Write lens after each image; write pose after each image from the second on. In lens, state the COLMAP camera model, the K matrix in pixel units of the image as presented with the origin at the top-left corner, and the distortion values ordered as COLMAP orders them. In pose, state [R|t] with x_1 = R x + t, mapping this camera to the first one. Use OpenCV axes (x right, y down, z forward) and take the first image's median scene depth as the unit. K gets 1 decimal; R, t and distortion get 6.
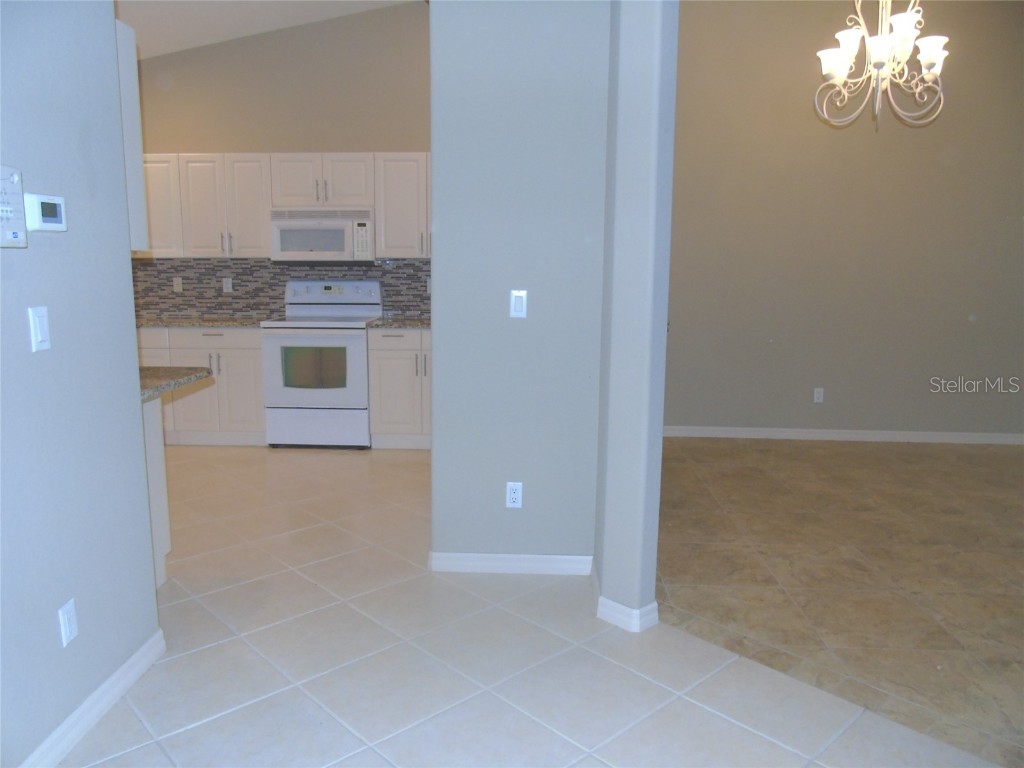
lens RADIAL K [[756.7, 0, 502.5], [0, 756.7, 386.8], [0, 0, 1]] dist [-0.045185, 0.030995]
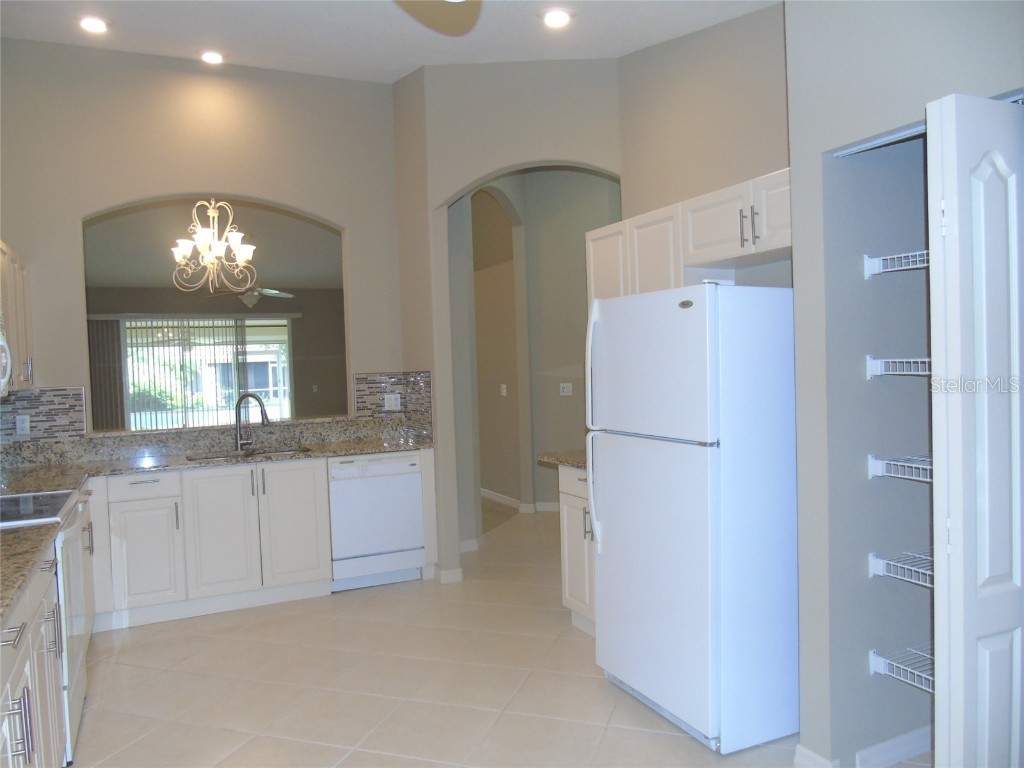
lens RADIAL K [[756.7, 0, 503.6], [0, 756.7, 381.5], [0, 0, 1]] dist [-0.045185, 0.030995]
pose [[-0.482793, -0.004311, 0.875724, -0.824123], [0.178715, 0.978458, 0.103343, -0.158642], [-0.857305, 0.206399, -0.471622, 0.875664]]
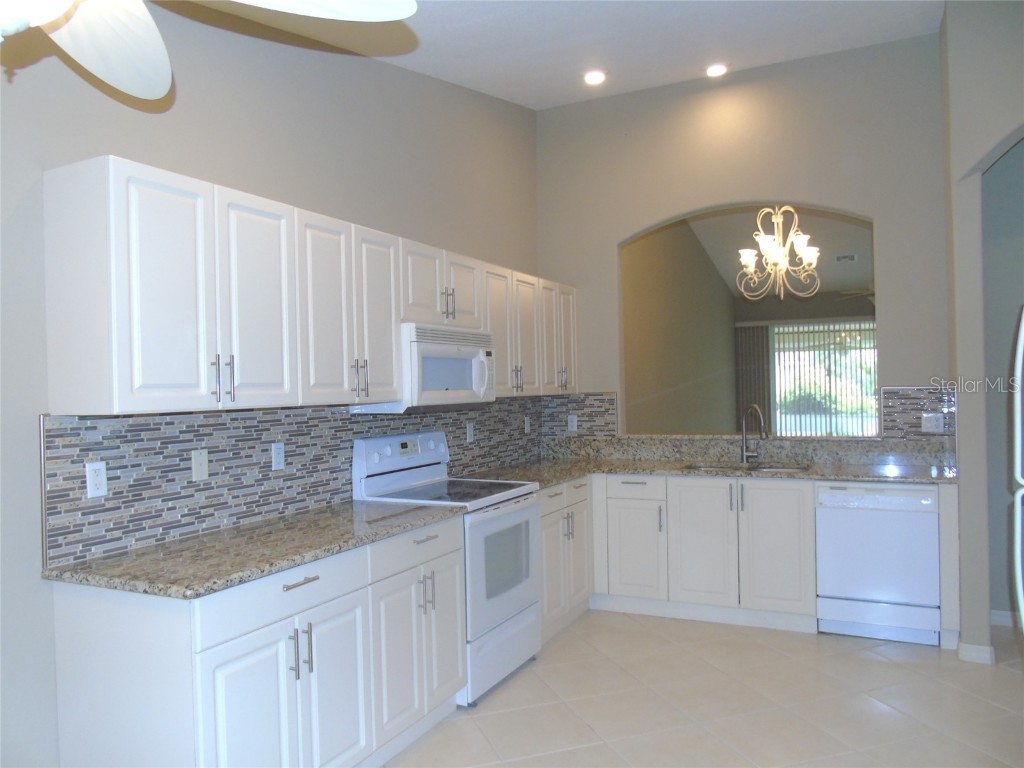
lens RADIAL K [[756.7, 0, 517.3], [0, 756.7, 382.0], [0, 0, 1]] dist [-0.045185, 0.030995]
pose [[0.387104, -0.006057, 0.922016, -0.802061], [0.171929, 0.982914, -0.065726, -0.124550], [-0.905865, 0.183964, 0.381532, 0.643418]]
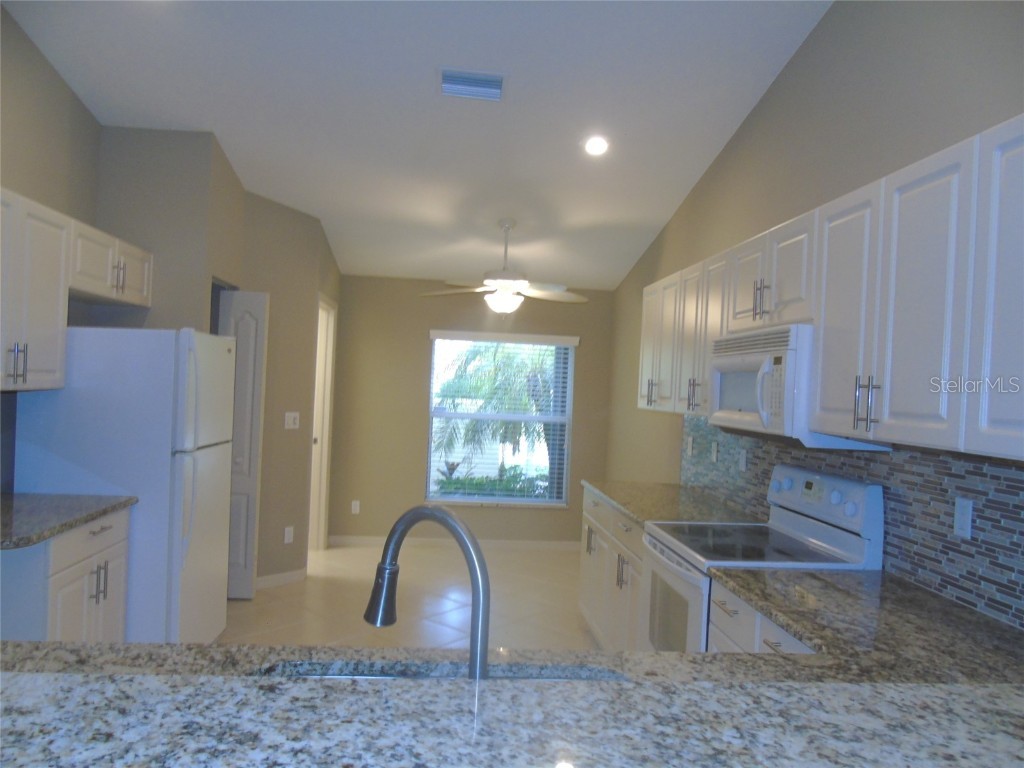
lens RADIAL K [[756.7, 0, 518.1], [0, 756.7, 391.1], [0, 0, 1]] dist [-0.045185, 0.030995]
pose [[0.166551, 0.011092, -0.985970, 0.234431], [-0.205610, 0.978346, -0.023726, -0.140325], [0.964357, 0.206677, 0.165225, 0.711613]]
